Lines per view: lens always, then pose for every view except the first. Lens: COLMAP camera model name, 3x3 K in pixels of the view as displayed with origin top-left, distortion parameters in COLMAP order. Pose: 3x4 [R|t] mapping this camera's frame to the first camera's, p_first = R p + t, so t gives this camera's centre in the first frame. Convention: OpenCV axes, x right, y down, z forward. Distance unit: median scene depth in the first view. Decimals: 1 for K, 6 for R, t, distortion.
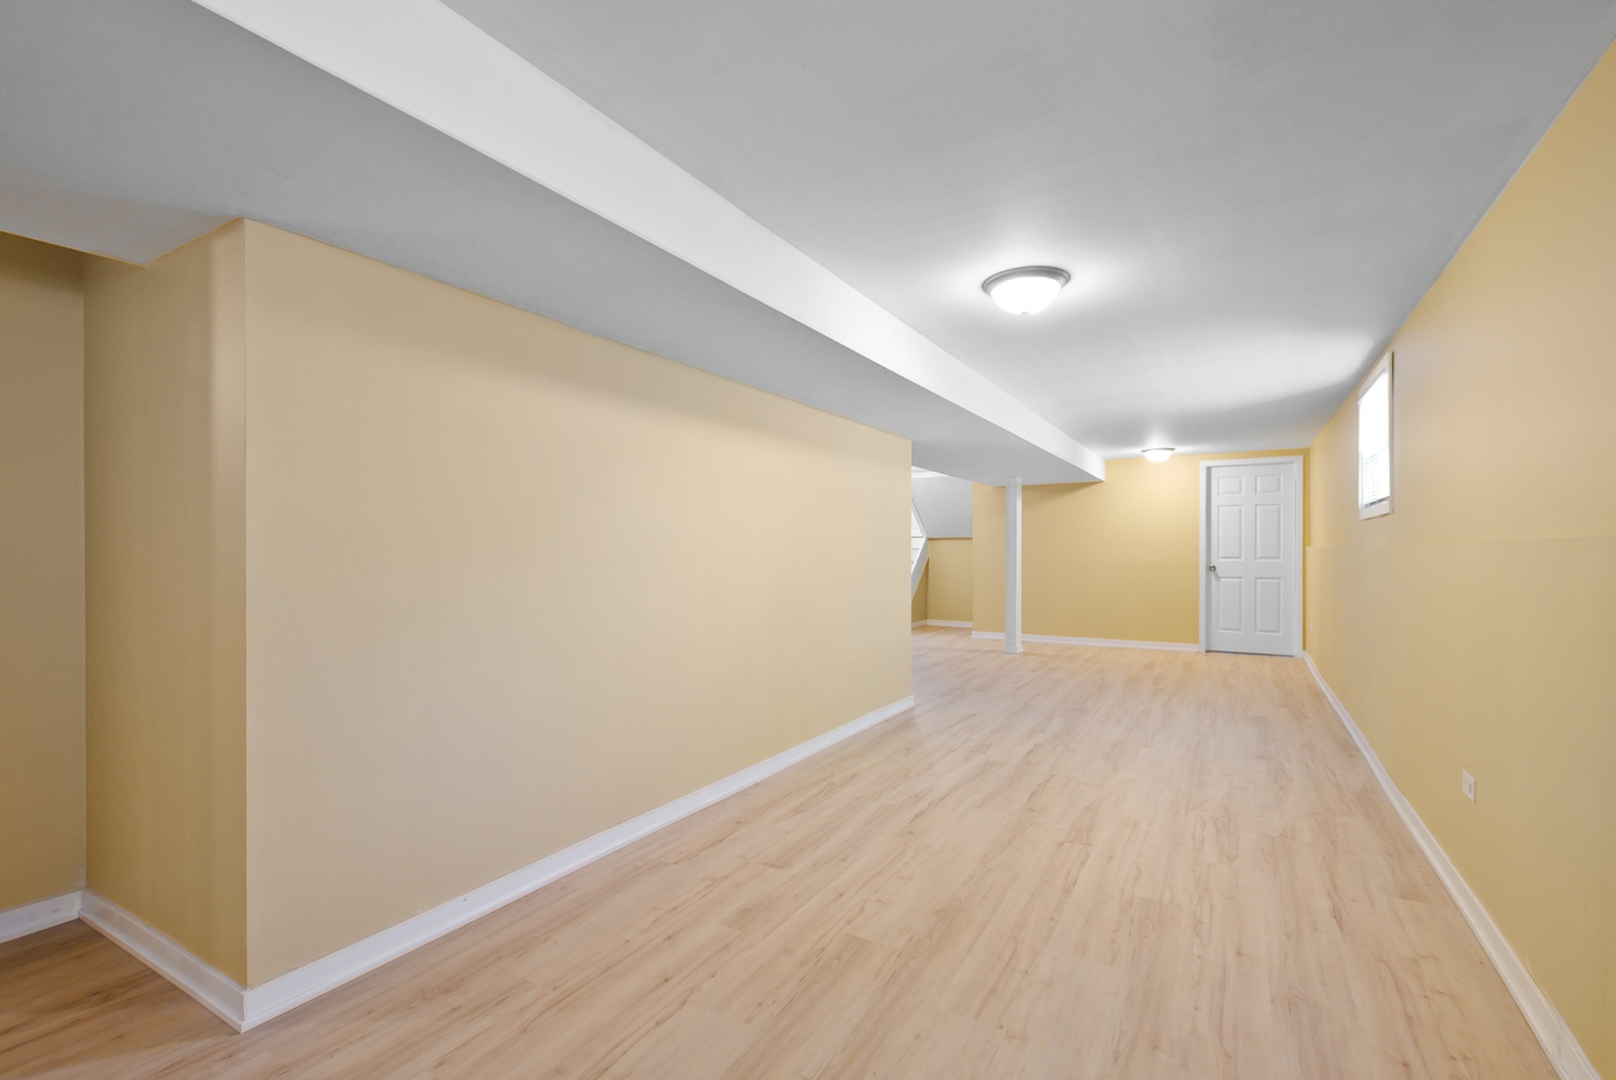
lens RADIAL K [[717.4, 0, 798.5], [0, 717.4, 545.9], [0, 0, 1]] dist [0.007731, -0.002404]
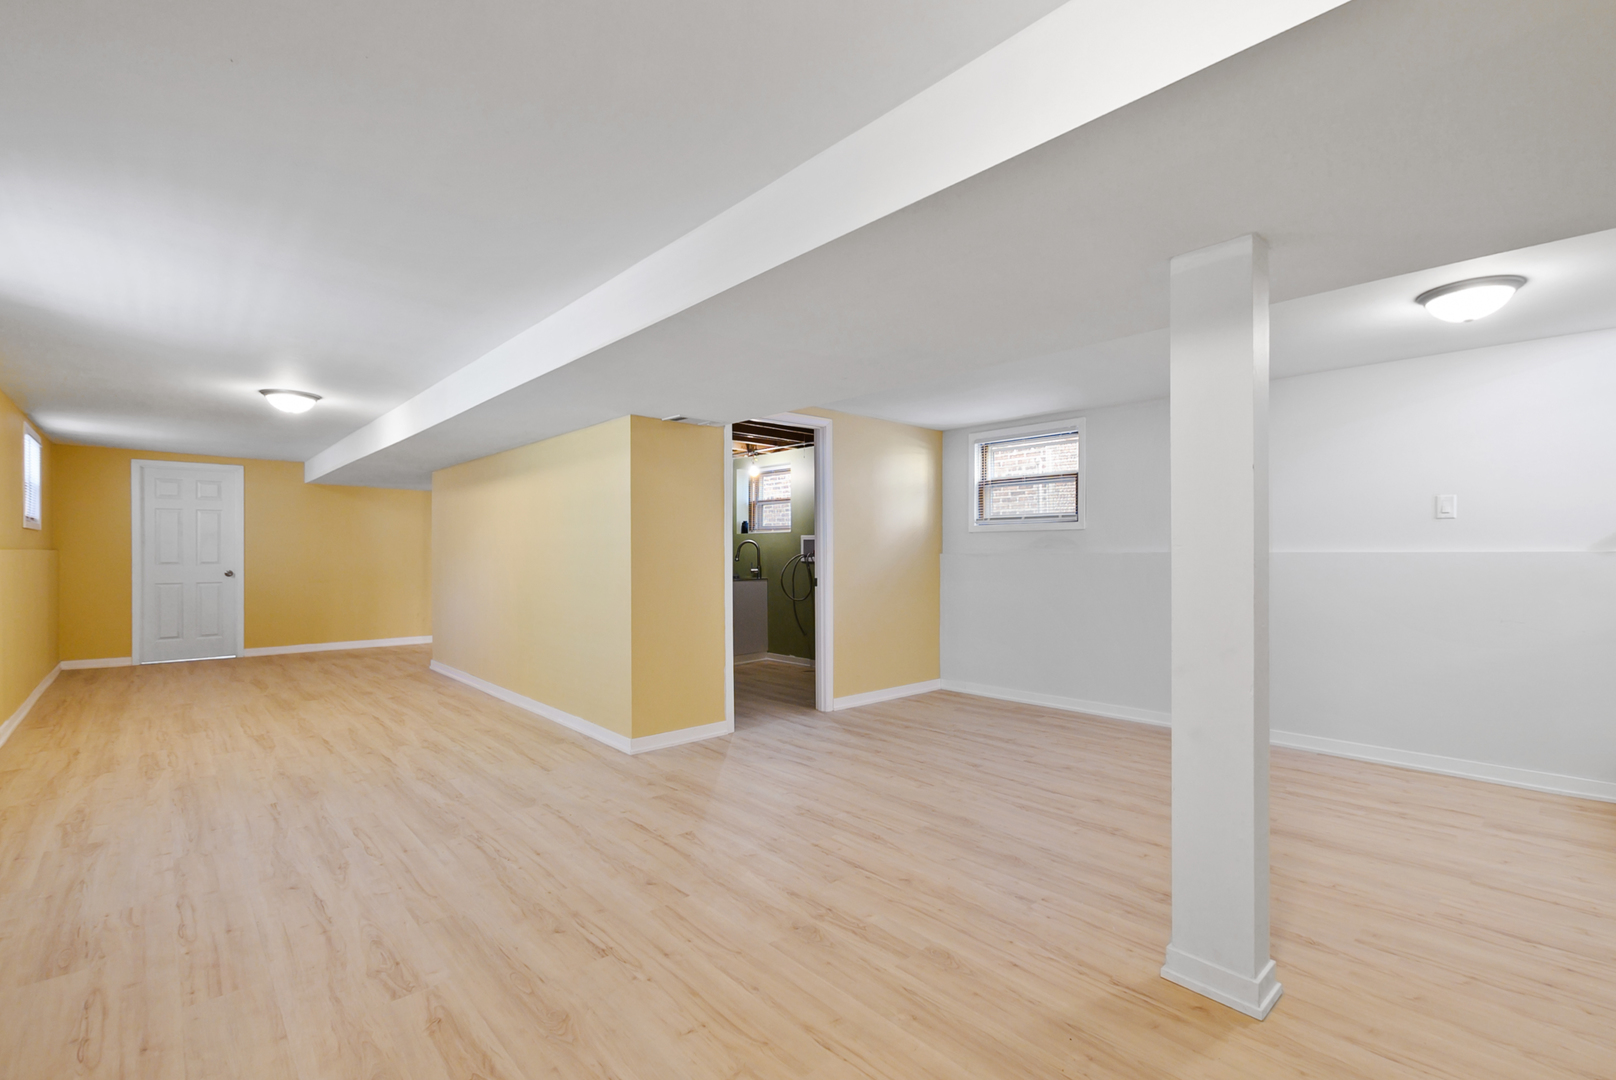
lens RADIAL K [[717.4, 0, 819.2], [0, 717.4, 551.0], [0, 0, 1]] dist [0.007731, -0.002404]
pose [[-0.277139, 0.002745, -0.960826, 1.450066], [0.006940, 0.999976, 0.000855, 0.010626], [0.960805, -0.006431, -0.277151, 2.426556]]
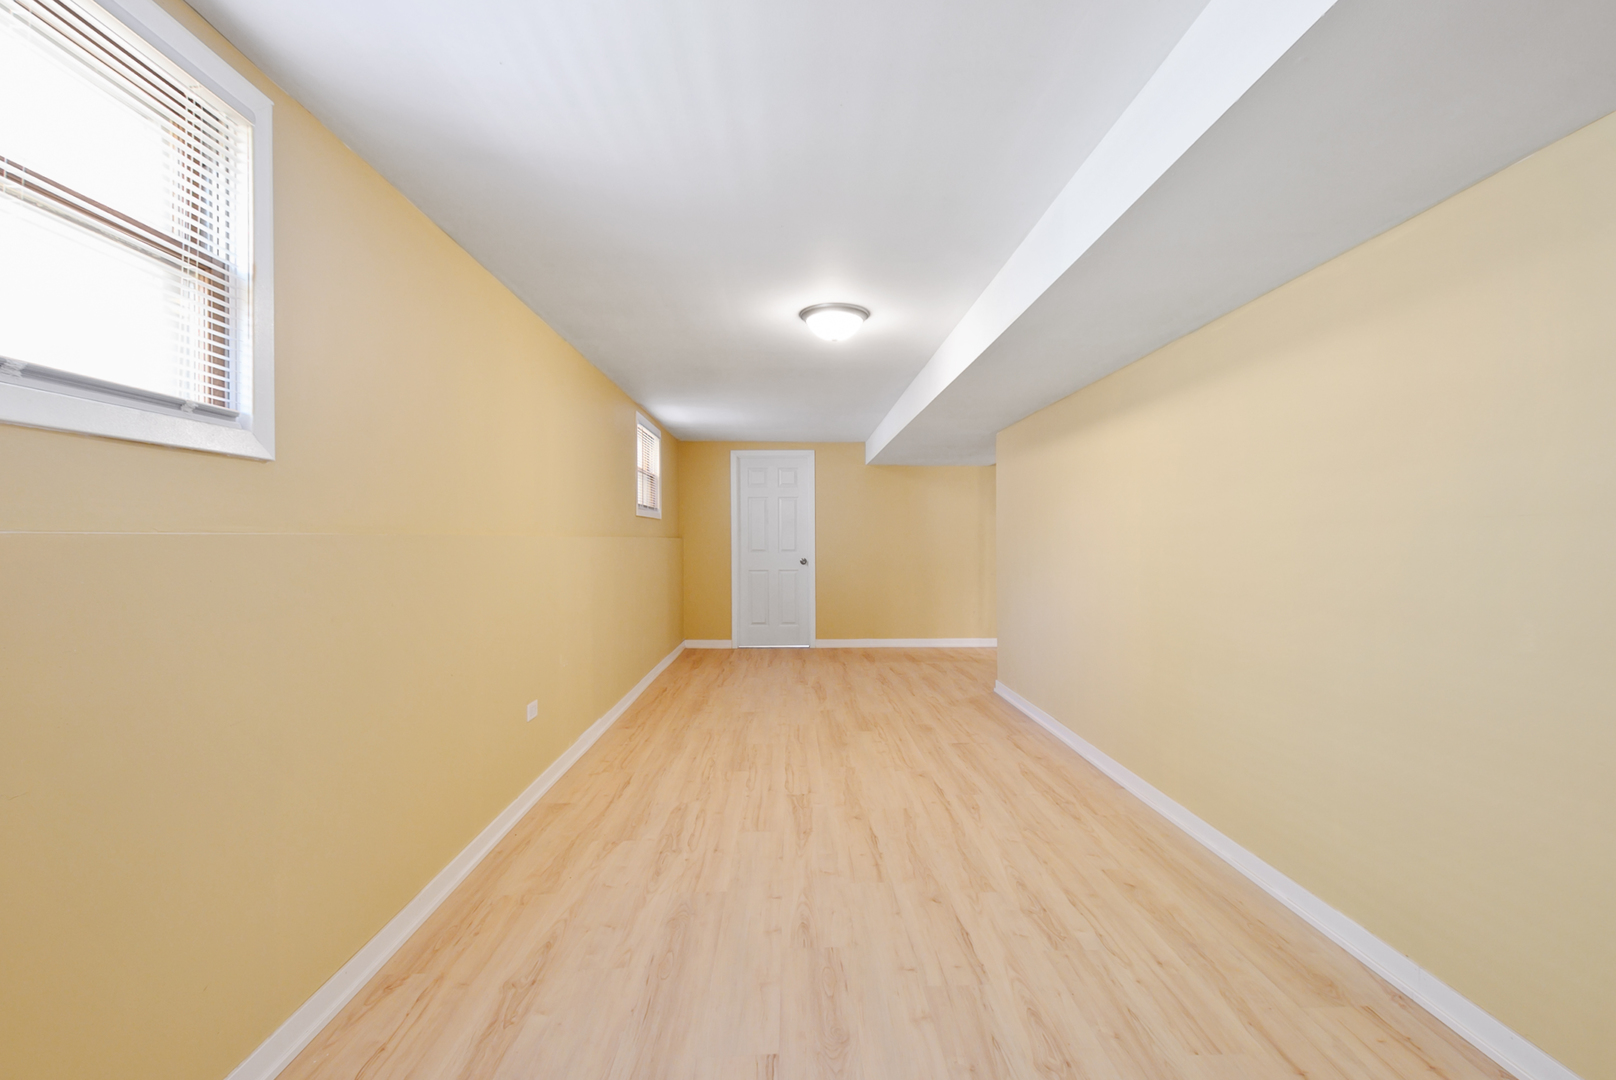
lens RADIAL K [[717.4, 0, 820.0], [0, 717.4, 541.0], [0, 0, 1]] dist [0.007731, -0.002404]
pose [[-0.830919, 0.005508, -0.556366, 0.909010], [0.007535, 0.999971, -0.001355, 0.010932], [0.556342, -0.005318, -0.830936, 1.805107]]
